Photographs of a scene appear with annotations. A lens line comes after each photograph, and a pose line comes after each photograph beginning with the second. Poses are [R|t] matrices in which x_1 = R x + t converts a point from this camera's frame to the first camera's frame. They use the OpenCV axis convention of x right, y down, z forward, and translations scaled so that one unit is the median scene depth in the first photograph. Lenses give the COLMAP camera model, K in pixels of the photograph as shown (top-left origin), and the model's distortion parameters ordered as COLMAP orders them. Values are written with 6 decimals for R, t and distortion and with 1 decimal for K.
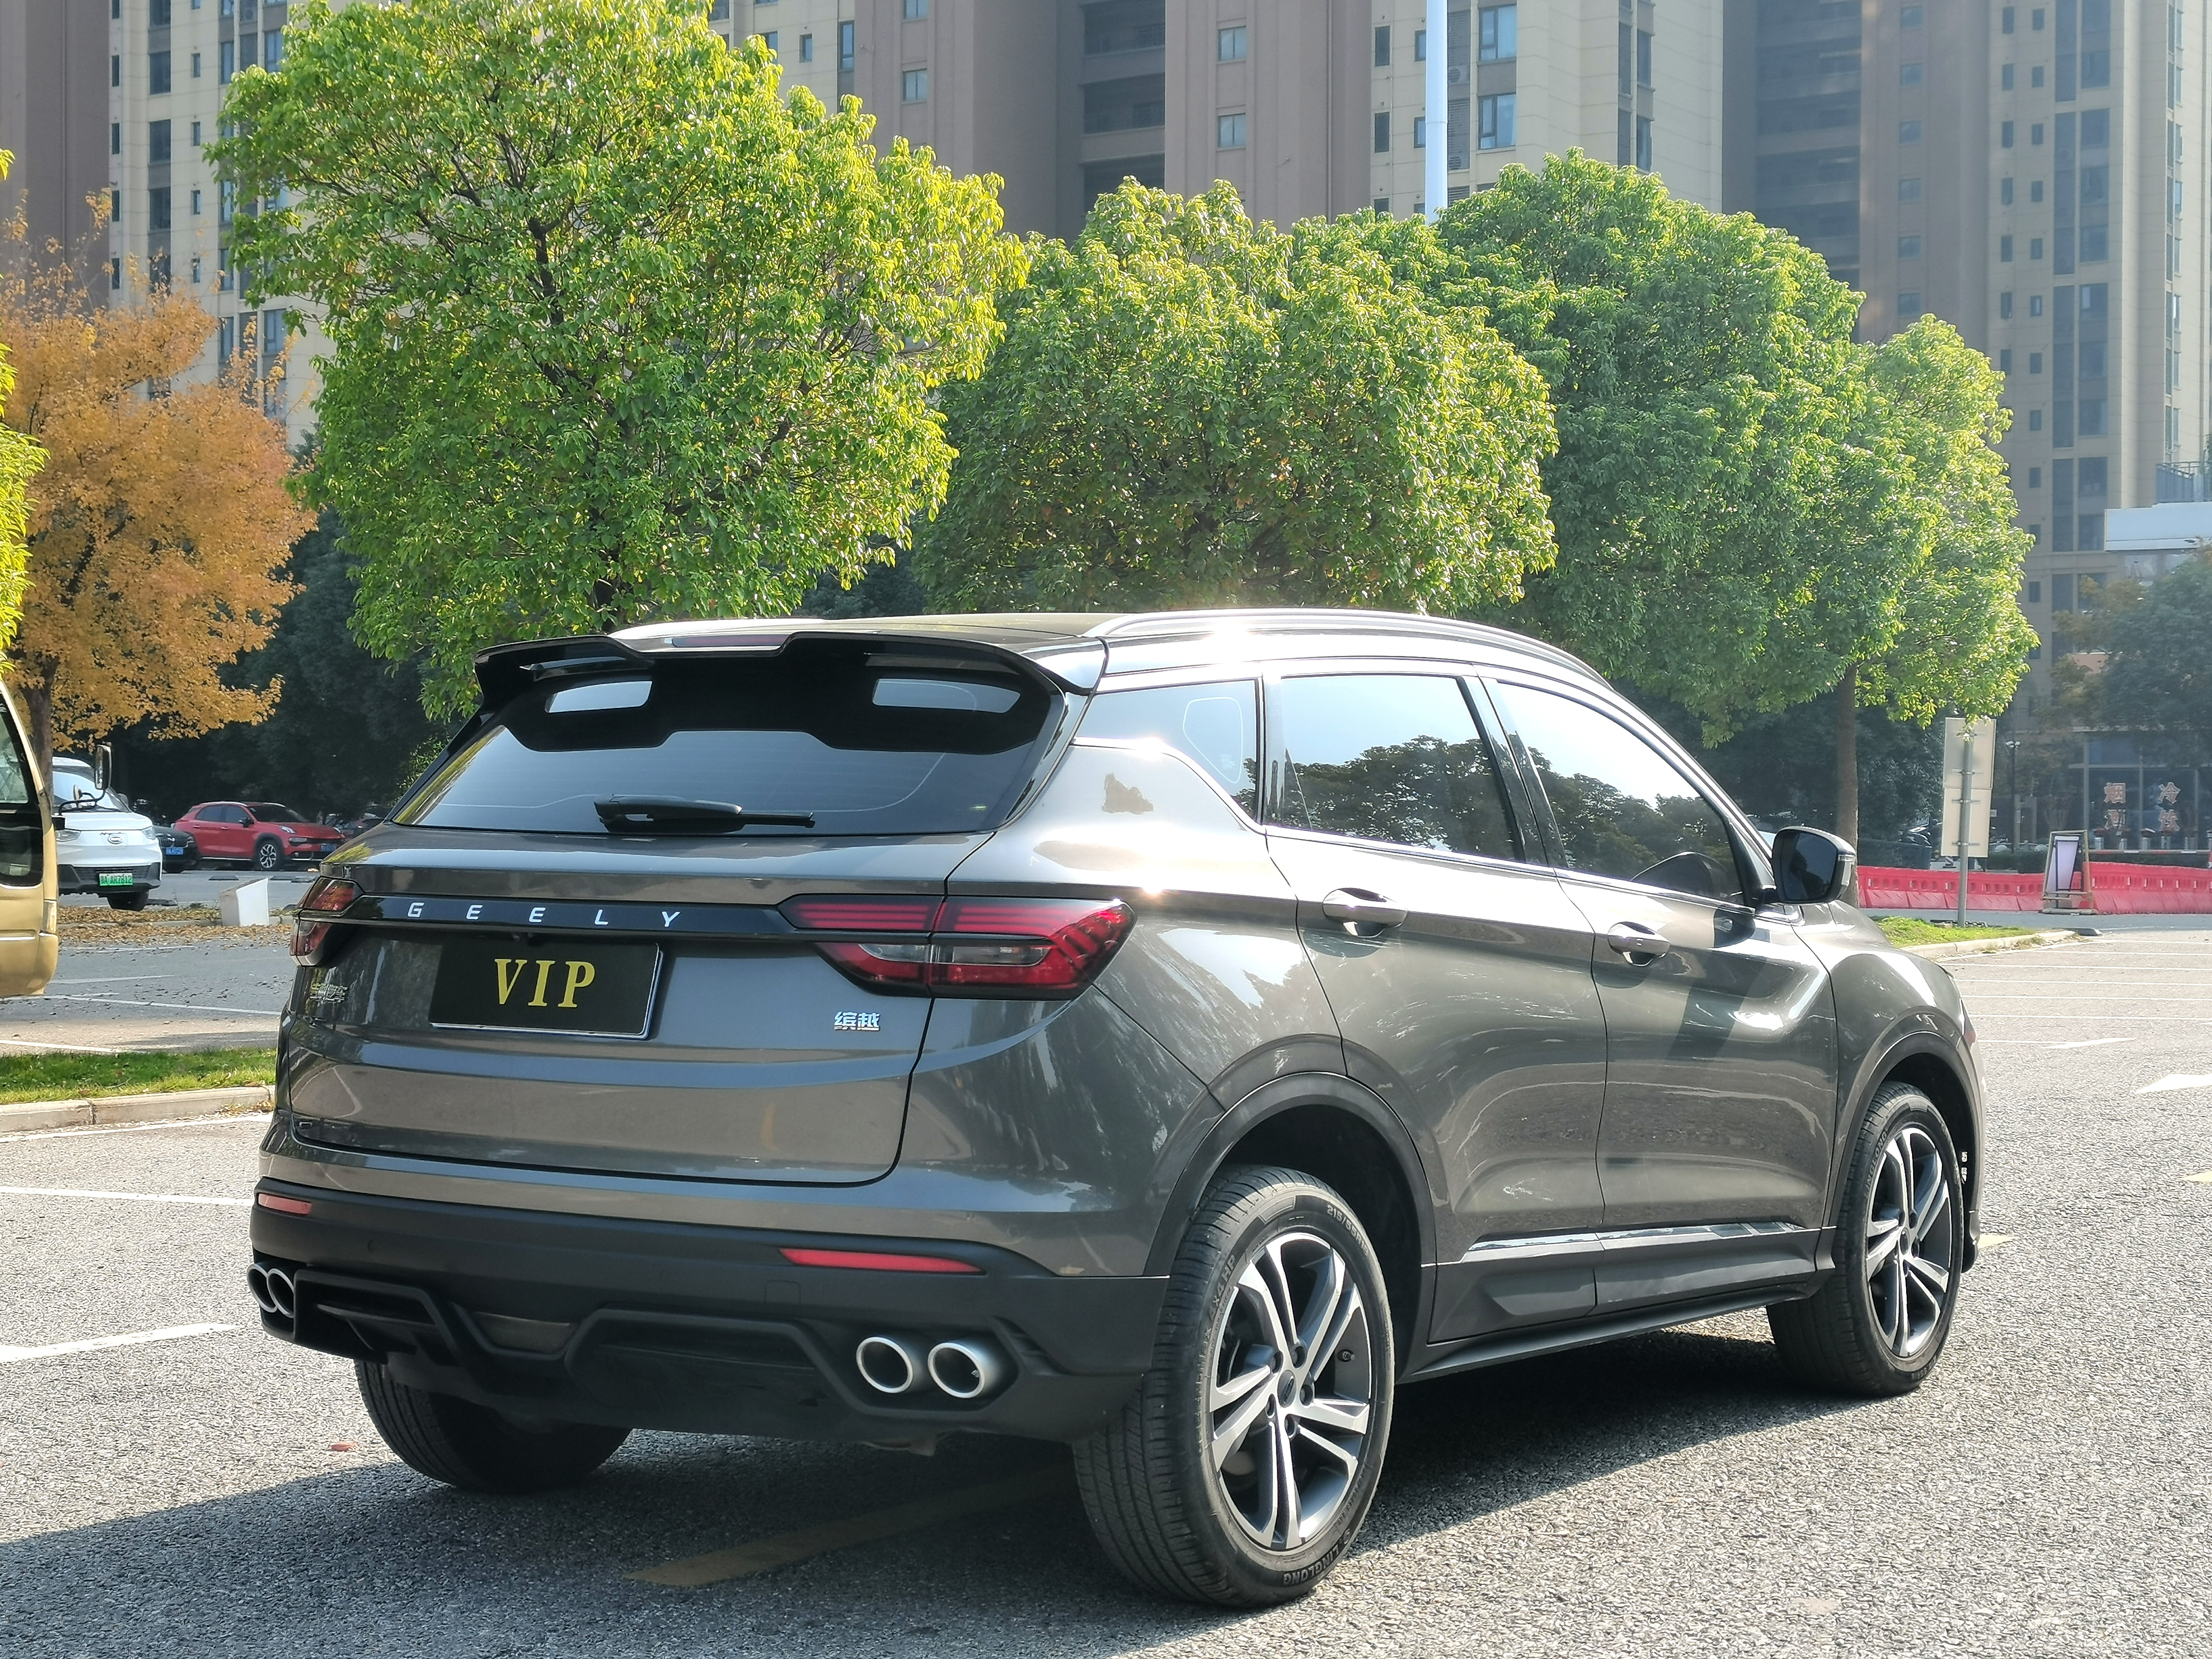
lens RADIAL K [[3646.3, 0, 1100.0], [0, 3646.3, 830.5], [0, 0, 1]] dist [0.063334, 0.000000]
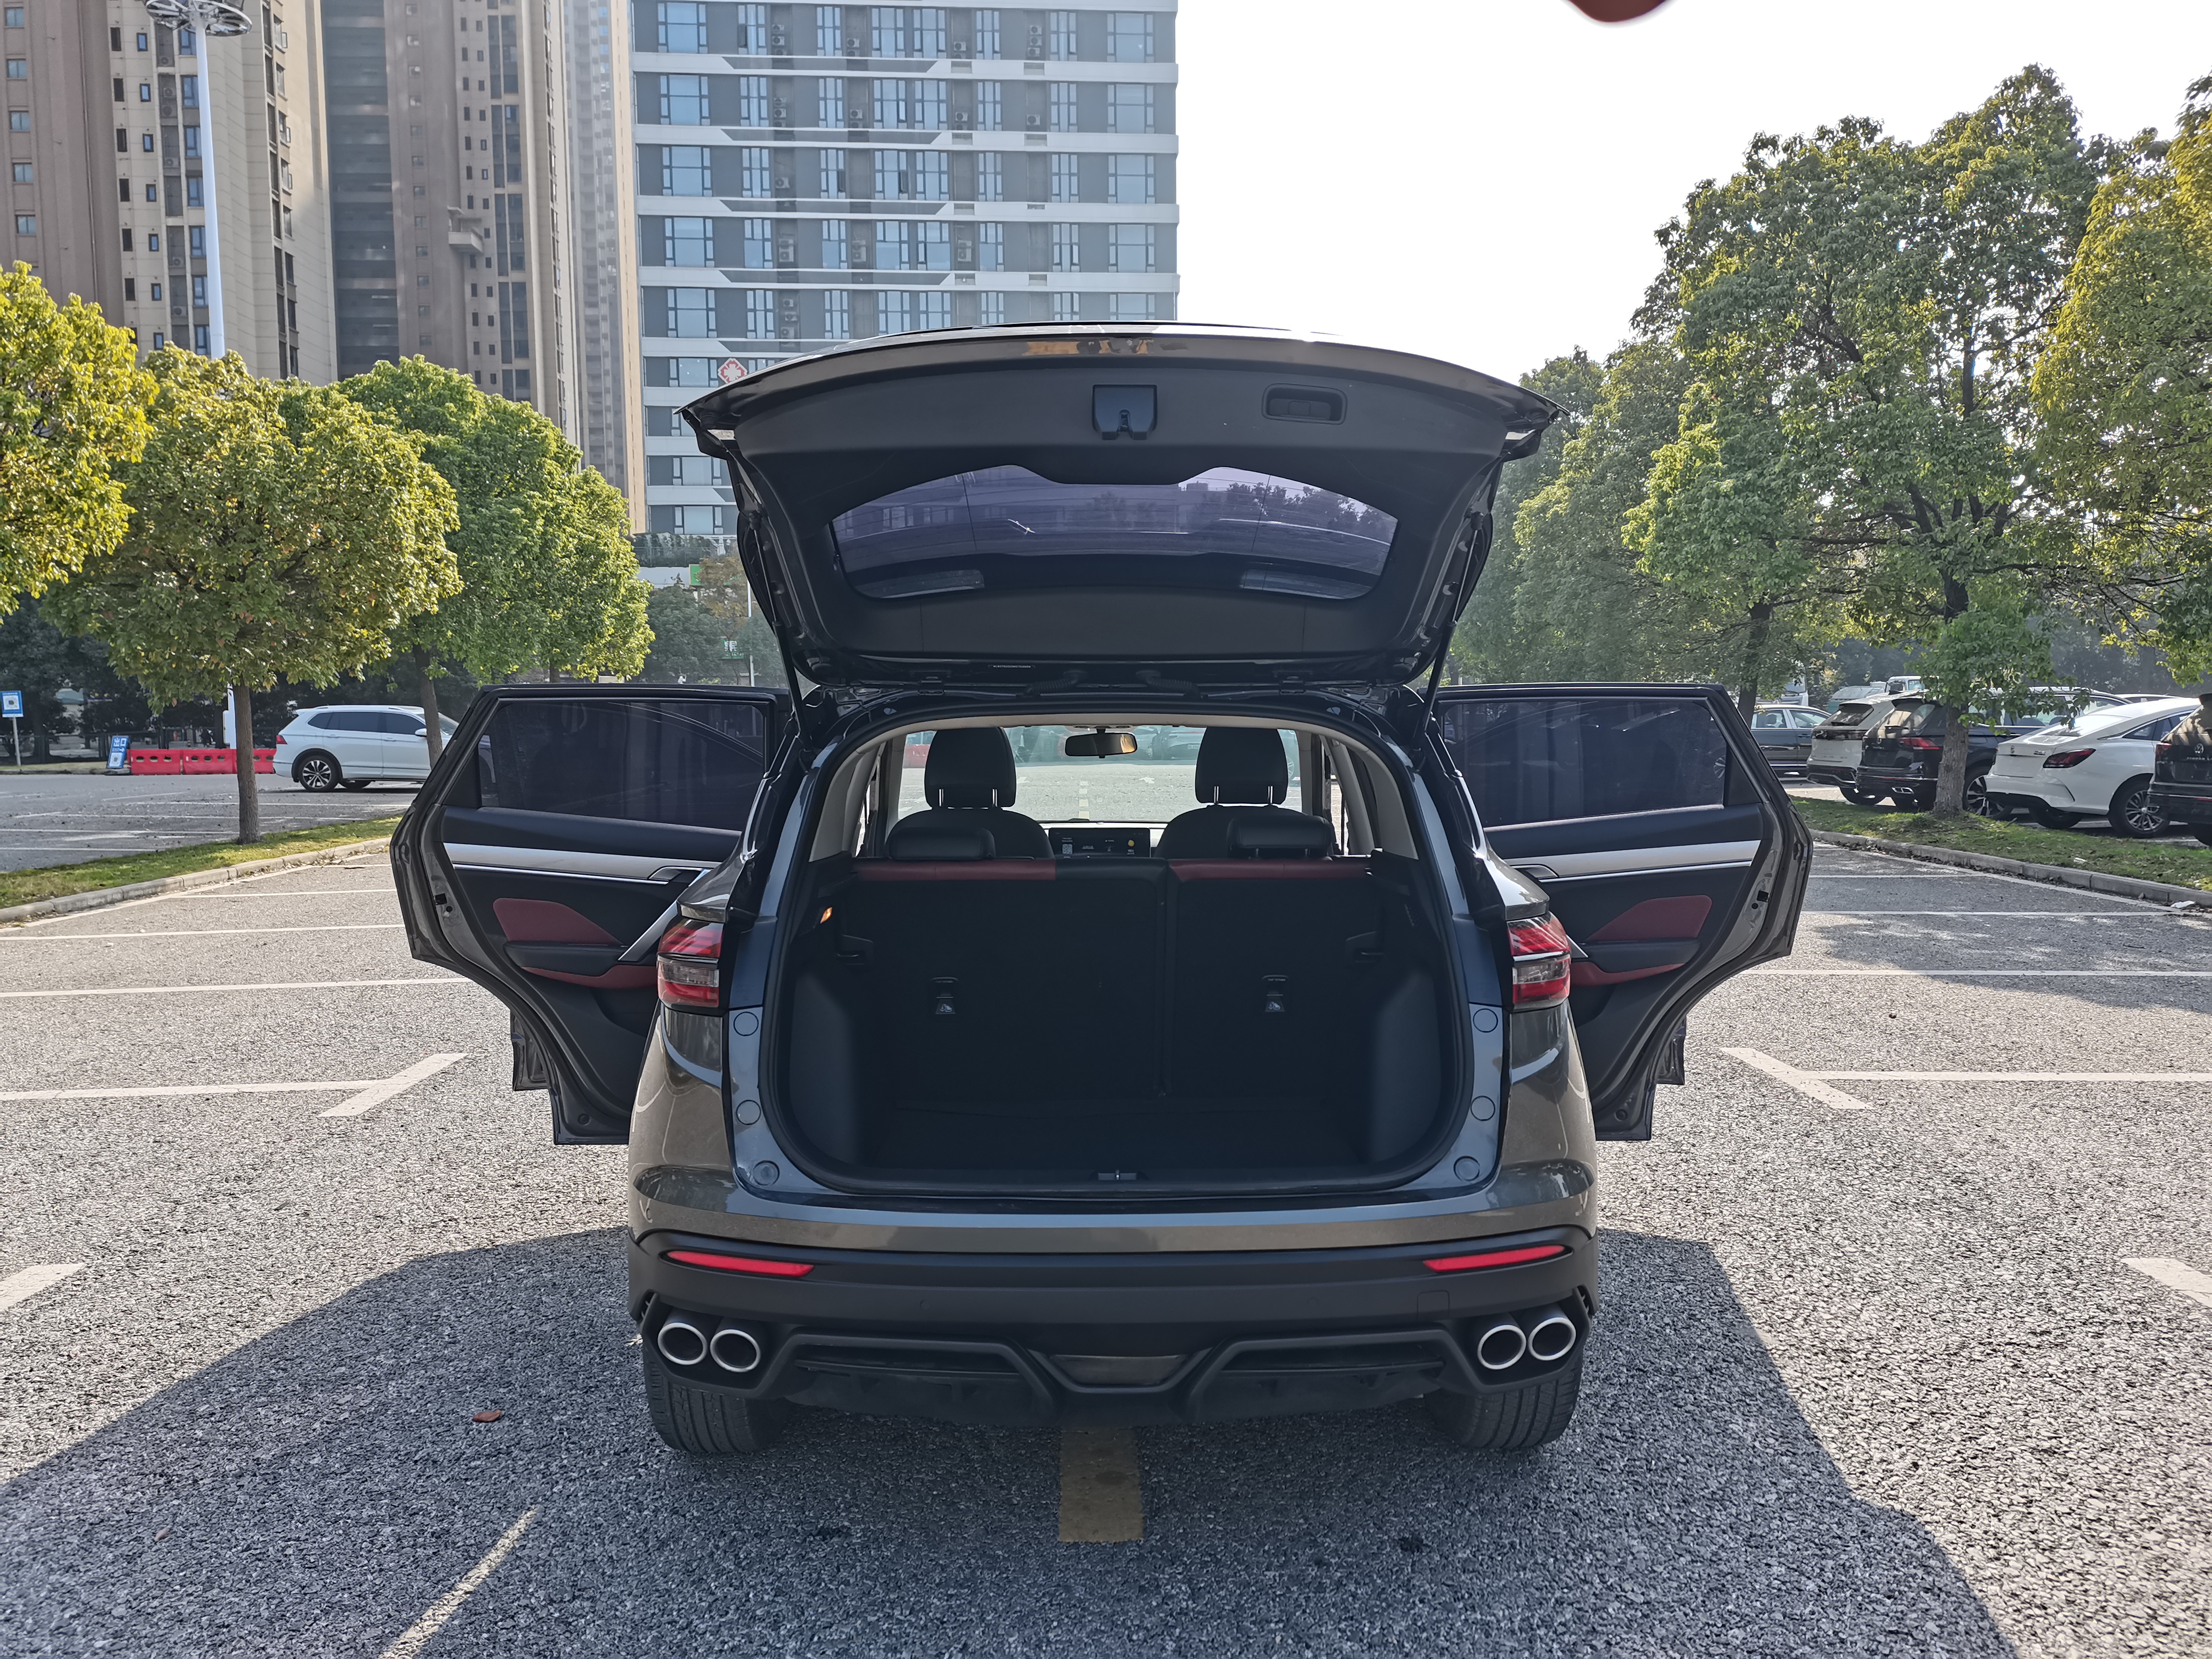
lens RADIAL K [[1693.6, 0, 1084.8], [0, 1693.6, 851.3], [0, 0, 1]] dist [0.012631, -0.014900]
pose [[0.819313, -0.057030, 0.570503, -0.104203], [0.012737, 0.996606, 0.081333, -0.011443], [-0.573205, -0.059370, 0.817259, 0.150864]]
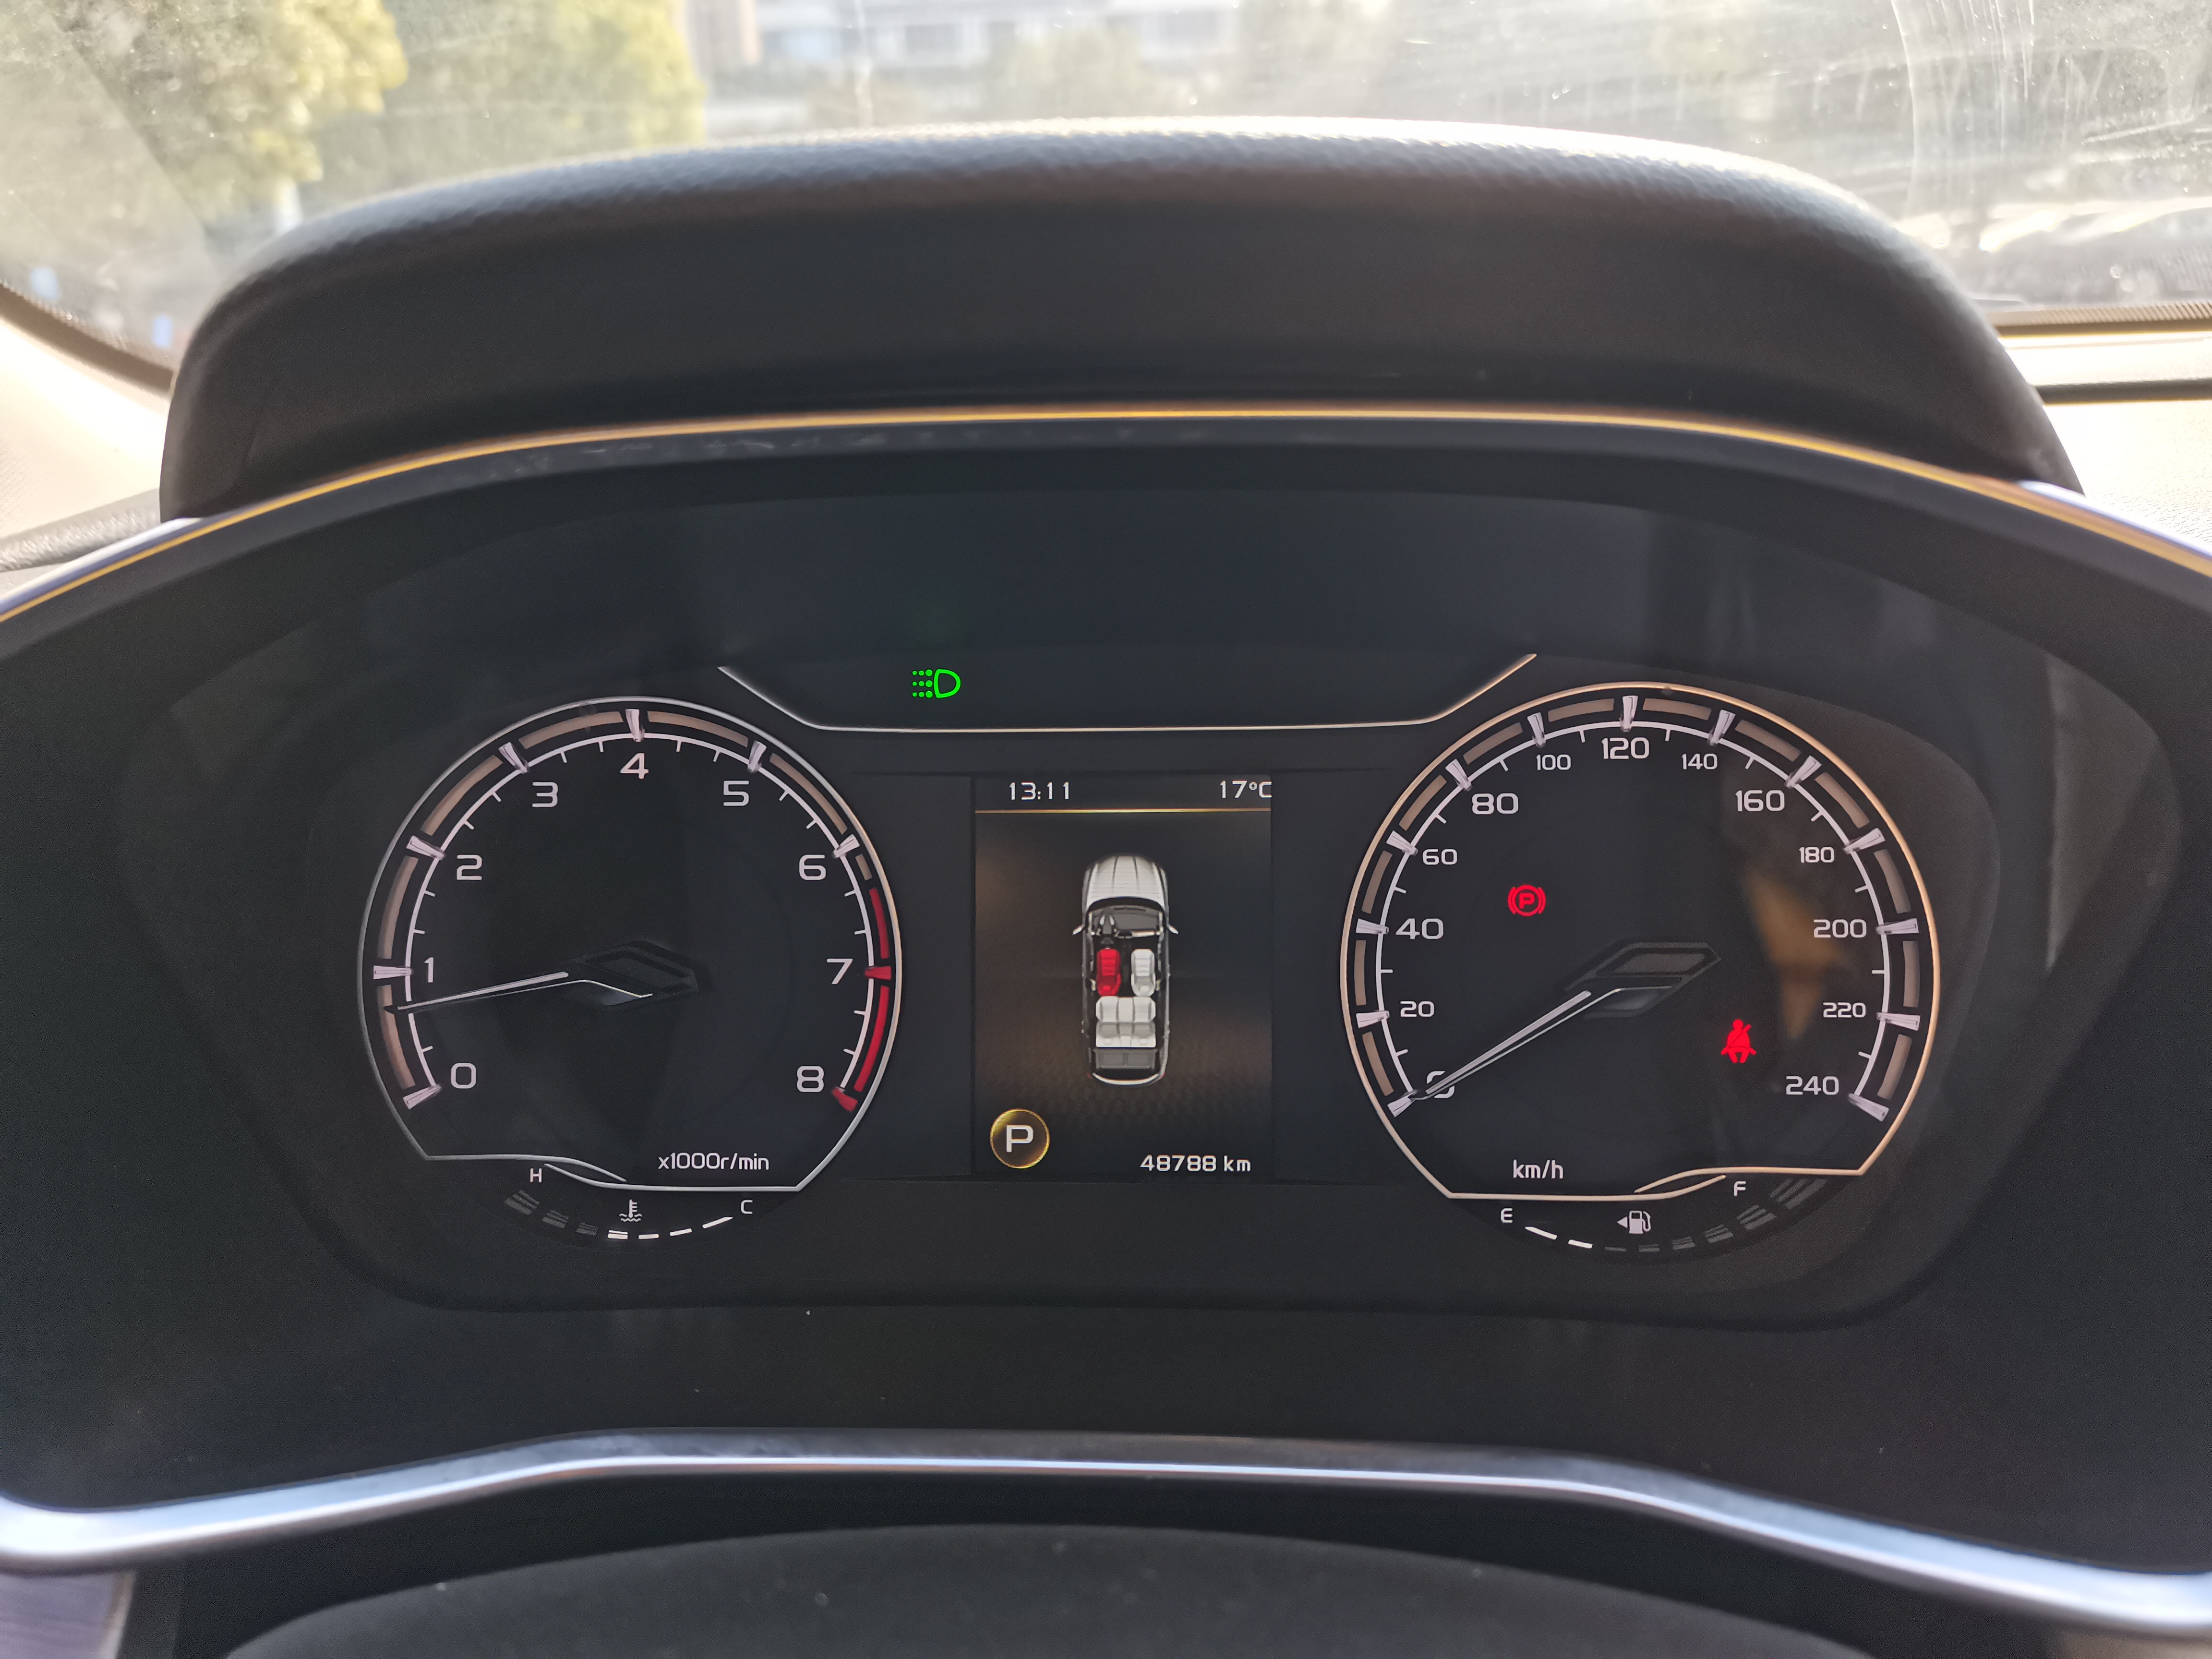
lens RADIAL K [[1693.6, 0, 1106.9], [0, 1693.6, 837.0], [0, 0, 1]] dist [0.012631, -0.014900]
pose [[0.861649, -0.192710, 0.469493, 0.008369], [0.042013, 0.949011, 0.312430, 0.002525], [-0.505763, -0.249480, 0.825811, 0.331877]]
